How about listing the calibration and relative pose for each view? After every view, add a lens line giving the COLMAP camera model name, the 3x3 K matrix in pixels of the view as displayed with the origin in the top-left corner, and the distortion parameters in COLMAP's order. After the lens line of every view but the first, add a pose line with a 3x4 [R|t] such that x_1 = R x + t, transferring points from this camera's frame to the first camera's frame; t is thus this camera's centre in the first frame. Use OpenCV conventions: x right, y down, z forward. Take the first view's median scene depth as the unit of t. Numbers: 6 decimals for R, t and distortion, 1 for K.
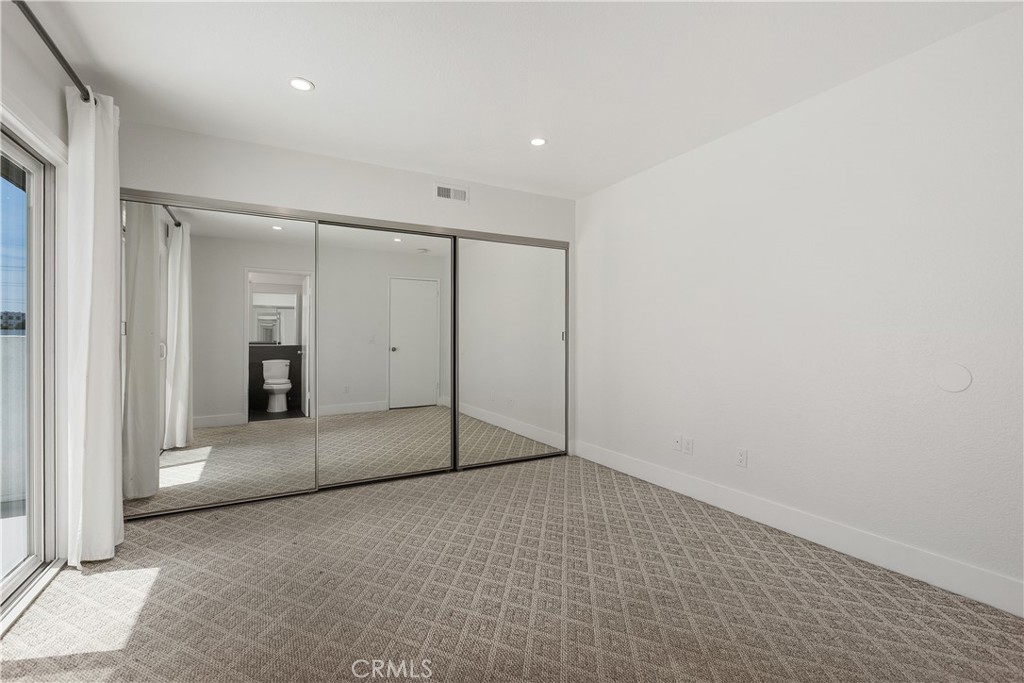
lens RADIAL K [[453.8, 0, 515.8], [0, 453.8, 341.0], [0, 0, 1]] dist [-0.001643, 0.000325]
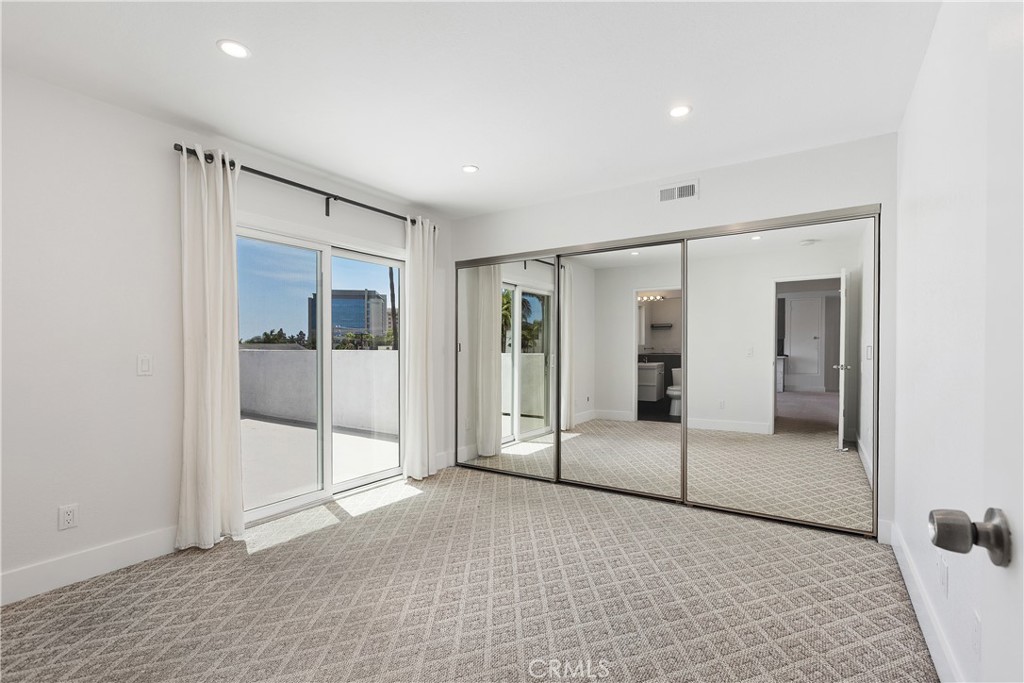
lens RADIAL K [[462.3, 0, 523.9], [0, 462.3, 346.1], [0, 0, 1]] dist [-0.003377, -0.000309]
pose [[0.475773, -0.003906, -0.879560, 0.583620], [-0.004579, 0.999966, -0.006918, -0.017262], [0.879556, 0.007319, 0.475739, 0.338018]]
